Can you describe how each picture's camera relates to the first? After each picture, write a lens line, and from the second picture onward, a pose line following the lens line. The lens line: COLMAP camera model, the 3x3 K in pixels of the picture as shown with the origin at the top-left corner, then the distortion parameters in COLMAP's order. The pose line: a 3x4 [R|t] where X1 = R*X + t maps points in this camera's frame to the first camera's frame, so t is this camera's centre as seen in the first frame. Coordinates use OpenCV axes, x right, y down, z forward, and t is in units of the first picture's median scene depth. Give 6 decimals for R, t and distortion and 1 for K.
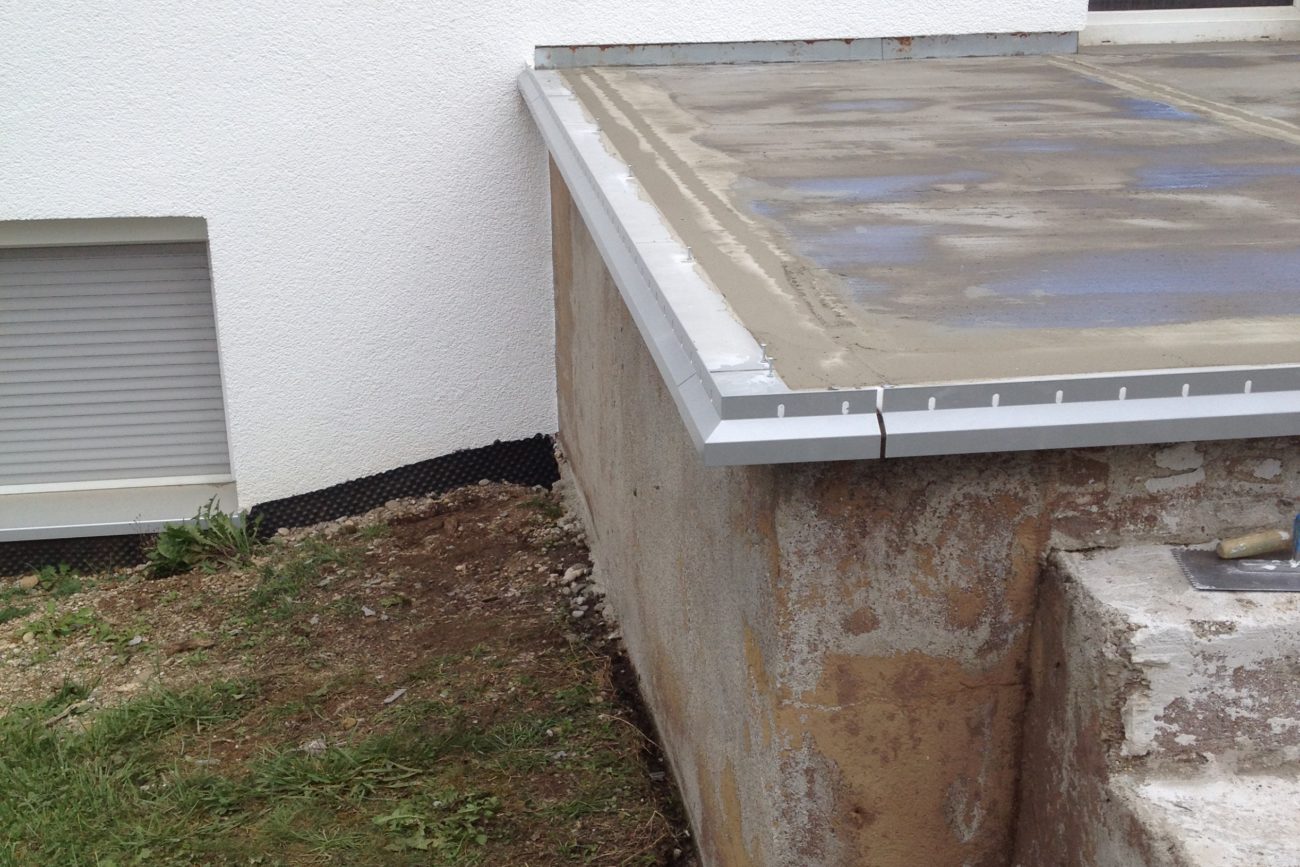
lens RADIAL K [[1621.4, 0, 650.0], [0, 1621.4, 433.5], [0, 0, 1]] dist [0.222621, -0.610952]
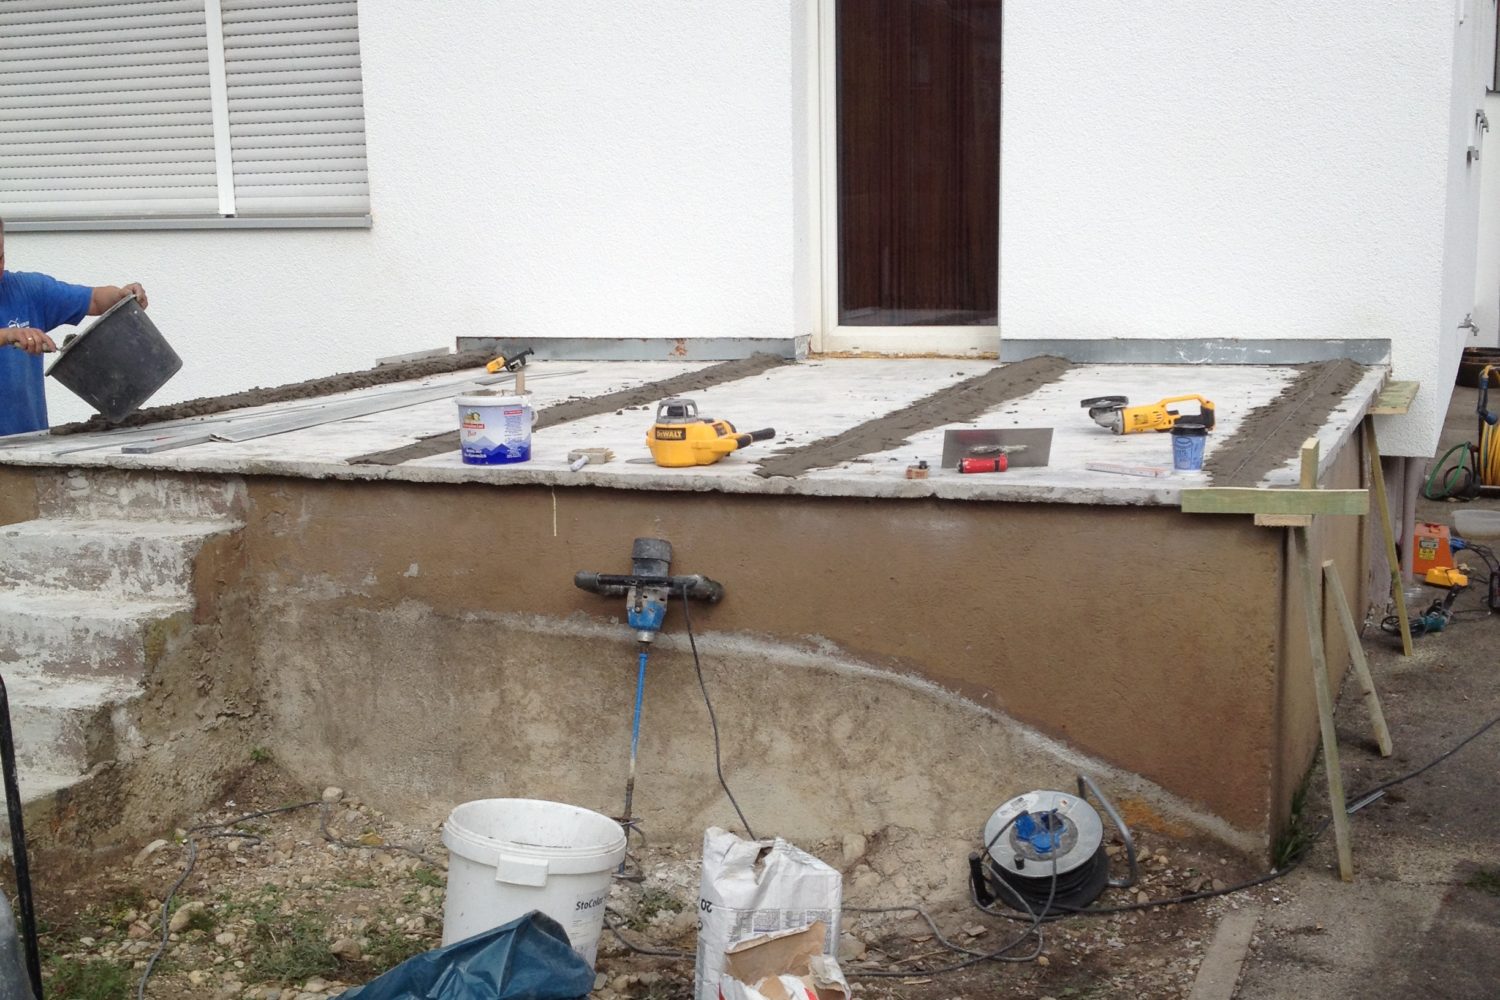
lens RADIAL K [[1870.9, 0, 750.0], [0, 1870.9, 500.0], [0, 0, 1]] dist [0.222621, -0.610952]
pose [[0.869263, 0.062962, -0.490324, 2.557392], [-0.142863, 0.981530, -0.127234, 0.256174], [0.473257, 0.180649, 0.862203, -0.947743]]
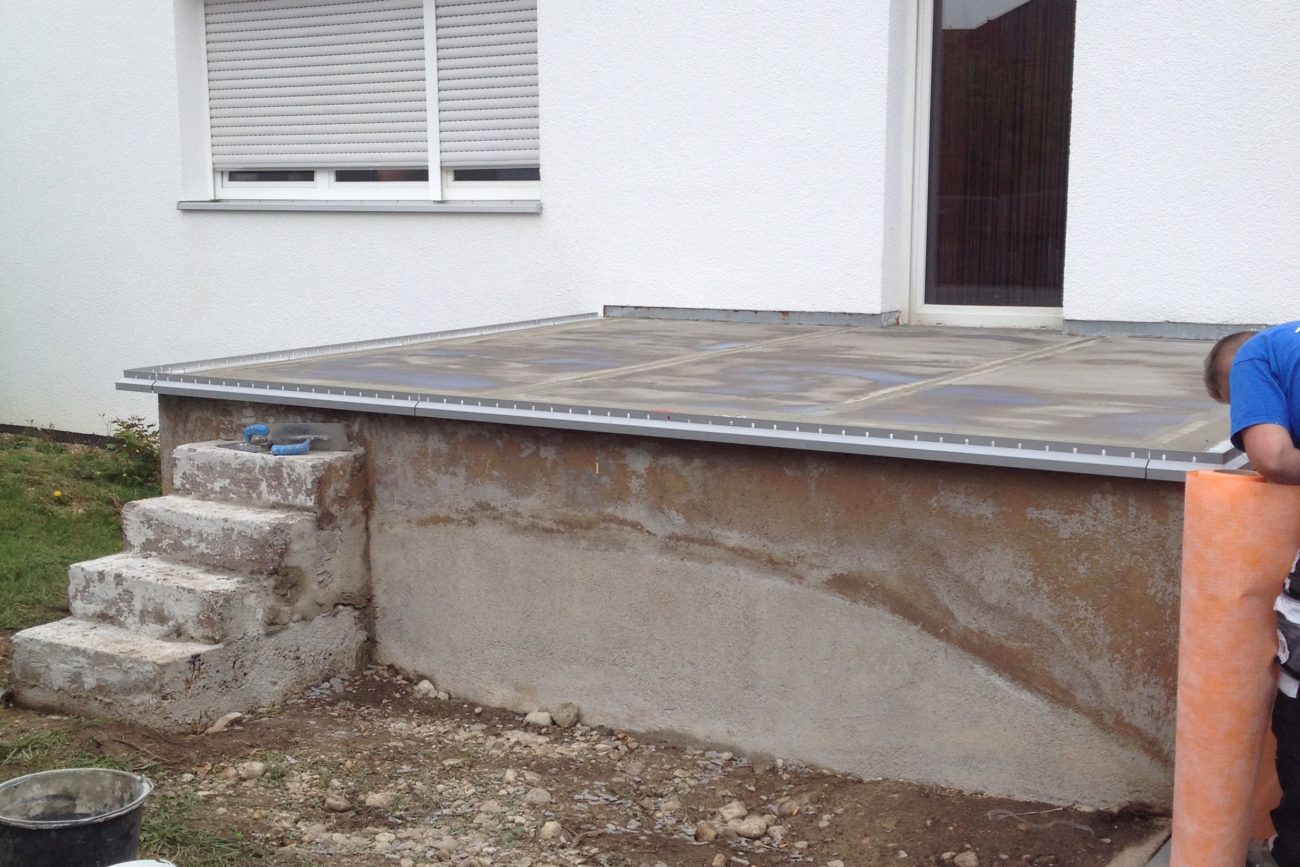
lens RADIAL K [[1621.4, 0, 650.0], [0, 1621.4, 433.5], [0, 0, 1]] dist [0.222621, -0.610952]
pose [[0.755158, 0.093928, -0.648779, 2.845756], [-0.209821, 0.972250, -0.103466, 0.210993], [0.621056, 0.214261, 0.753911, -0.812189]]
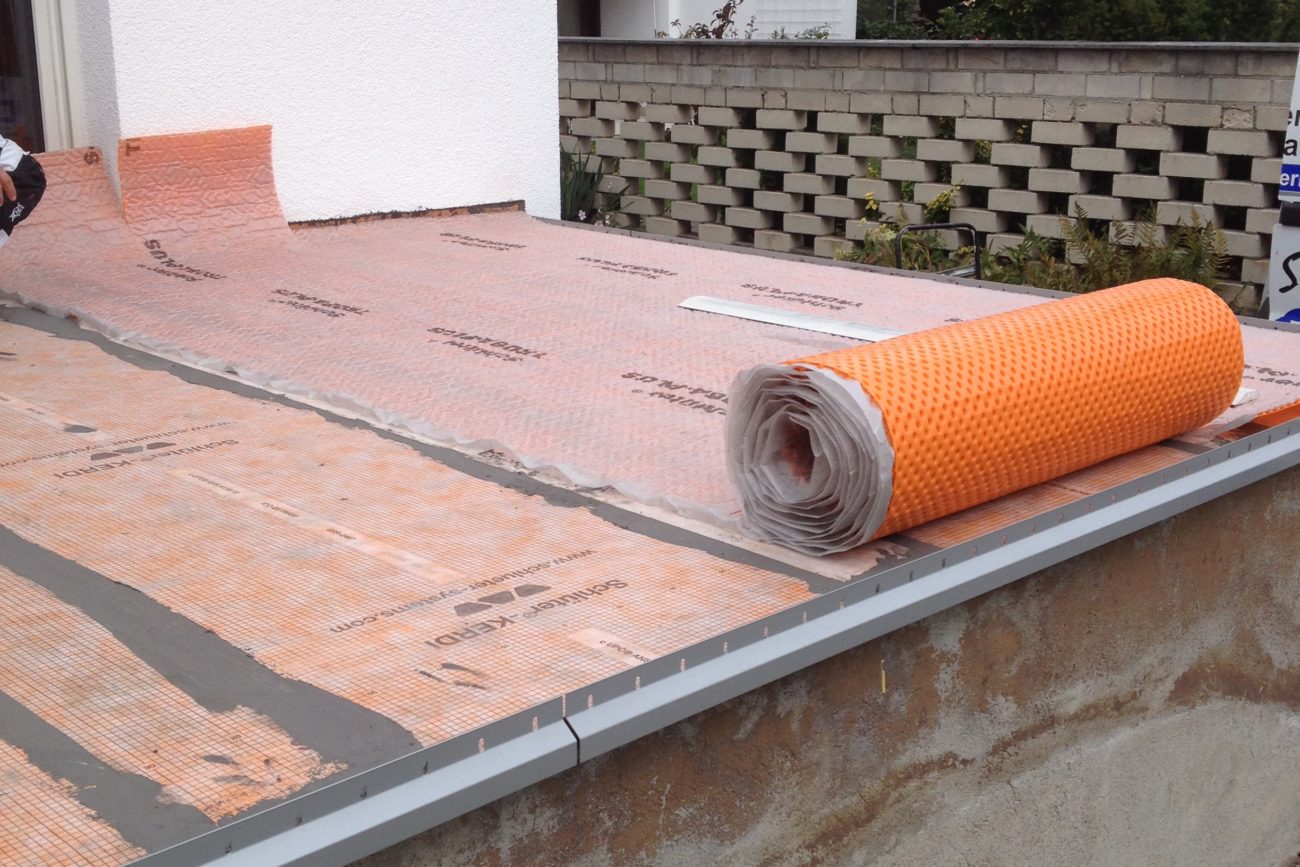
lens RADIAL K [[1621.4, 0, 650.0], [0, 1621.4, 433.5], [0, 0, 1]] dist [0.222621, -0.610952]
pose [[0.797053, -0.141455, 0.587109, 0.295208], [0.187403, 0.982122, -0.017789, -0.172843], [-0.574096, 0.124205, 0.809313, 0.239745]]
